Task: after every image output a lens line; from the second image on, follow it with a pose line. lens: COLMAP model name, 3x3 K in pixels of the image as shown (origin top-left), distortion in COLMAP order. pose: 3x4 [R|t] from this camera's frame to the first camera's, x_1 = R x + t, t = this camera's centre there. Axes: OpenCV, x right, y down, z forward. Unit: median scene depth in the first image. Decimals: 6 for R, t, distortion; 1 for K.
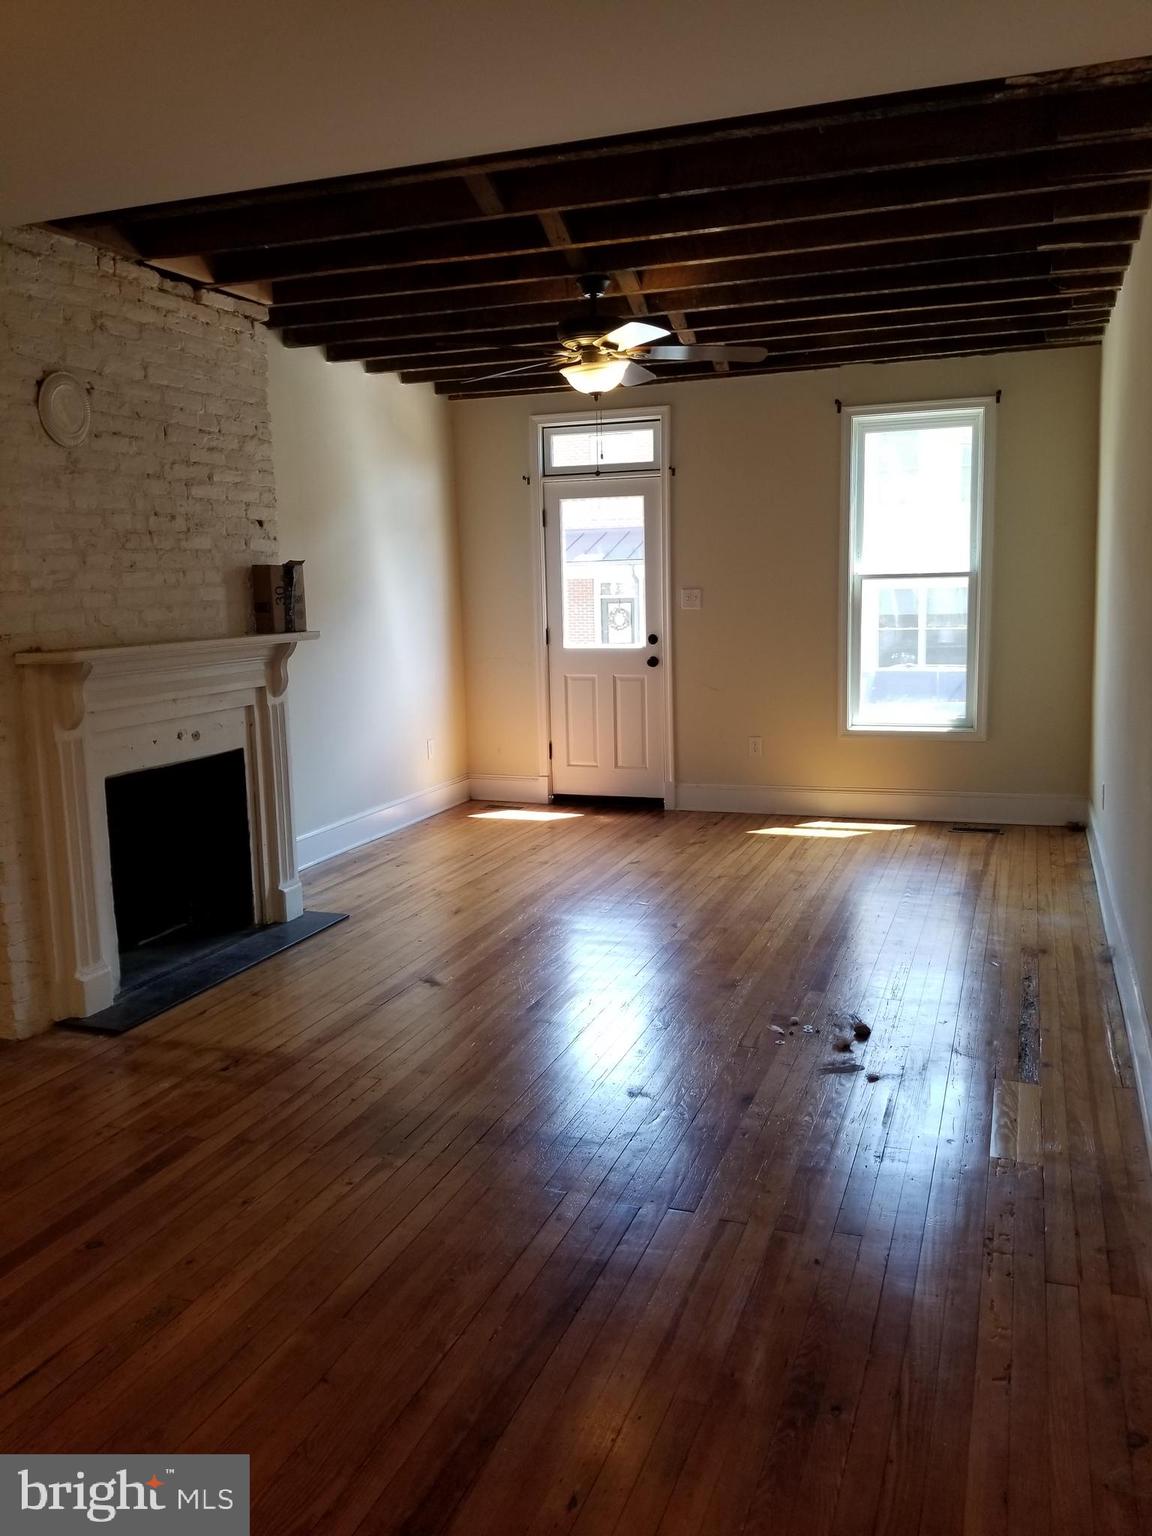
lens RADIAL K [[1224.2, 0, 577.1], [0, 1224.2, 767.2], [0, 0, 1]] dist [0.053670, -0.057799]
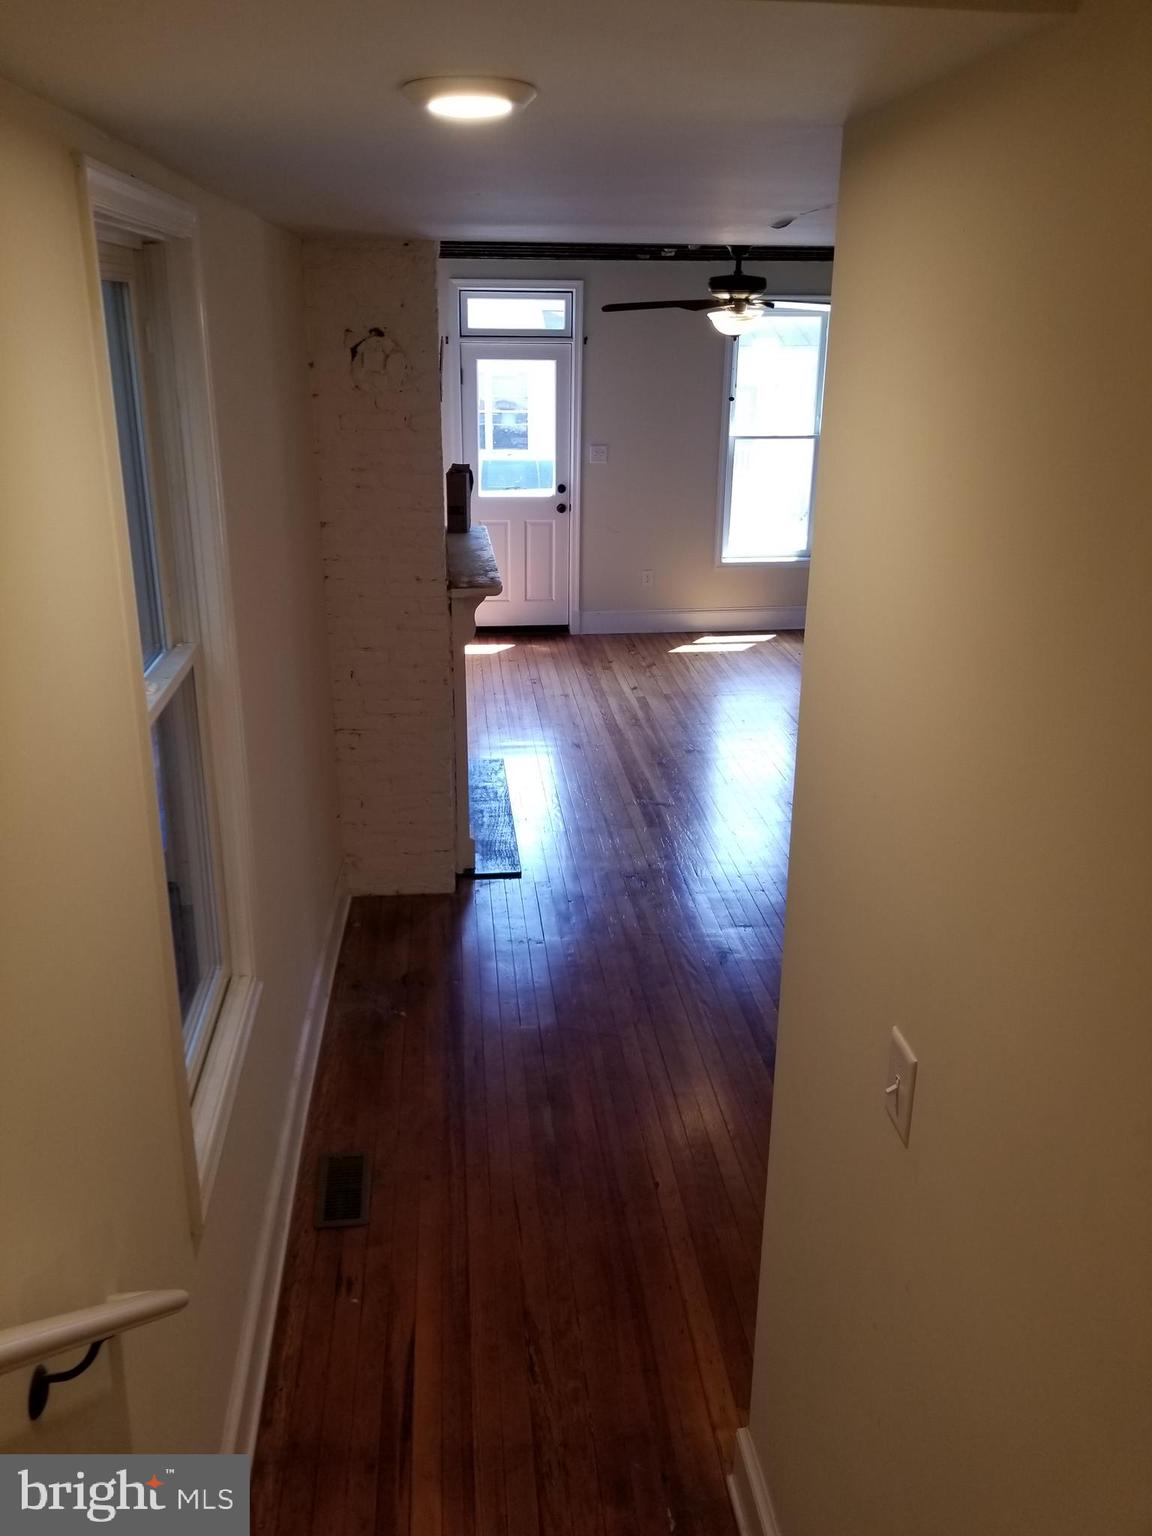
lens RADIAL K [[1224.2, 0, 575.1], [0, 1224.2, 767.3], [0, 0, 1]] dist [0.053670, -0.057799]
pose [[0.898447, -0.119593, 0.422481, -0.480573], [0.038367, 0.979895, 0.195790, -0.078017], [-0.437402, -0.159698, 0.884972, -0.082755]]
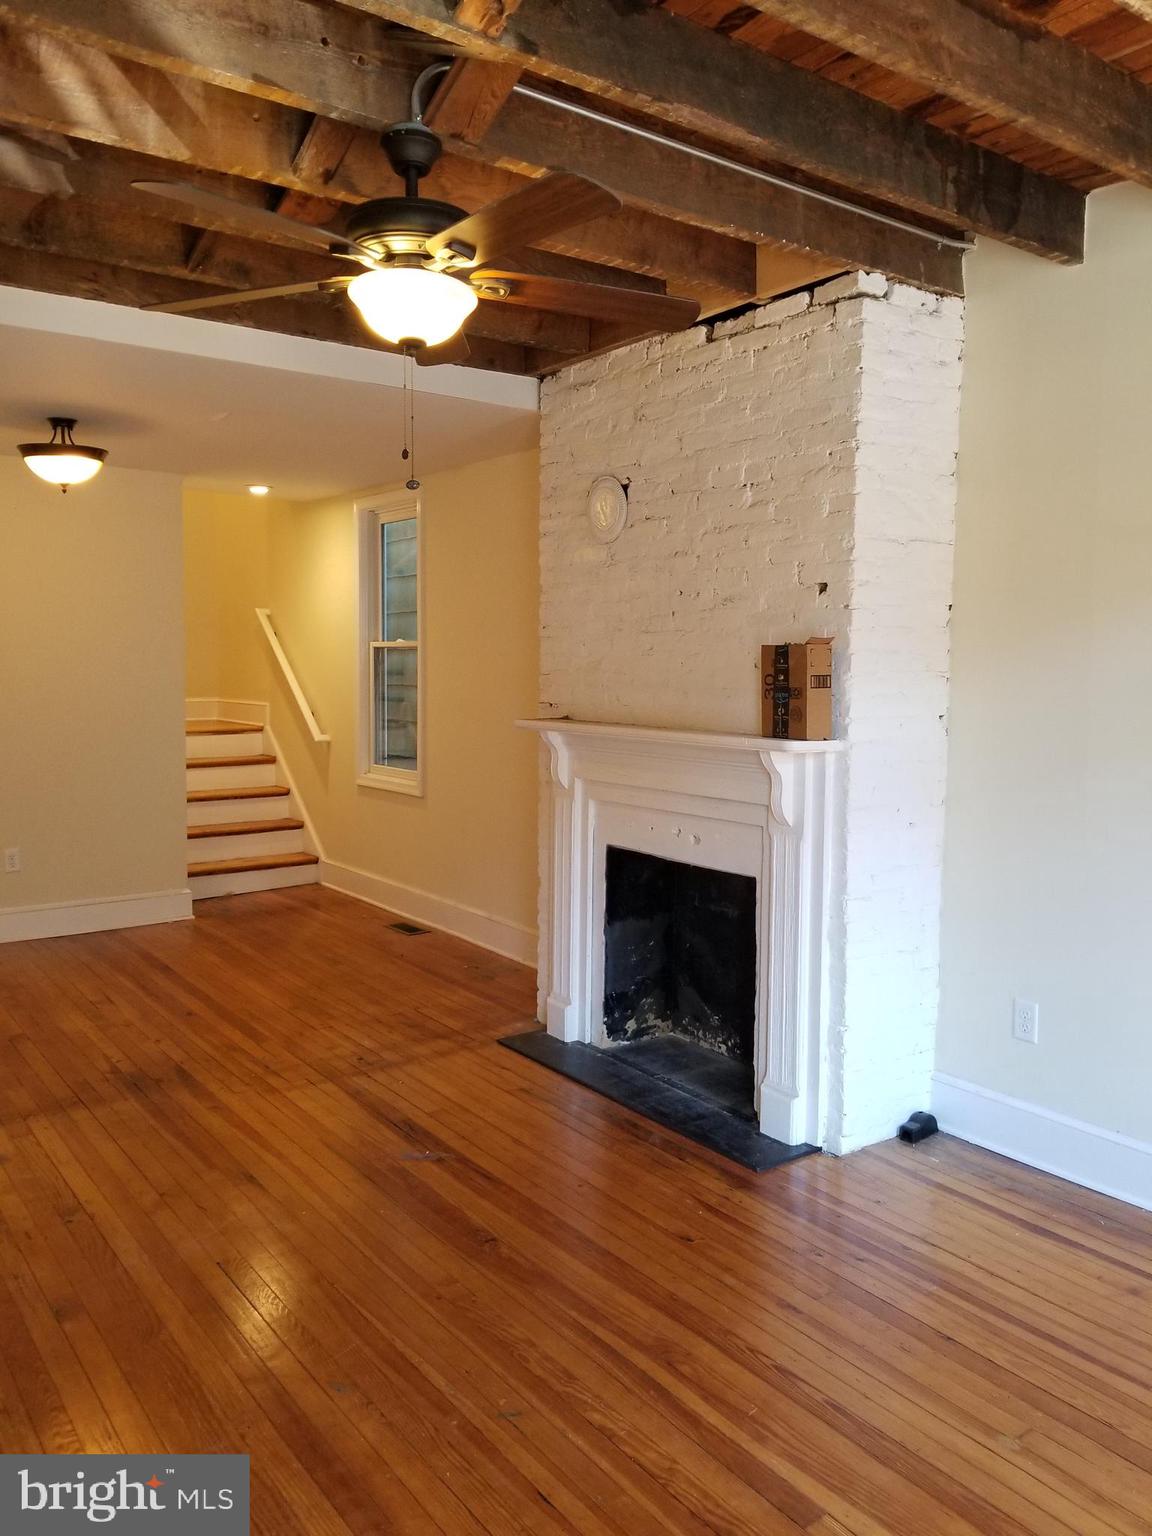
lens RADIAL K [[1224.2, 0, 611.1], [0, 1224.2, 748.3], [0, 0, 1]] dist [0.053670, -0.057799]
pose [[-0.557157, 0.076841, -0.826844, 0.292744], [-0.121419, 0.977470, 0.172656, -0.155025], [0.821482, 0.196591, -0.535274, 0.936860]]
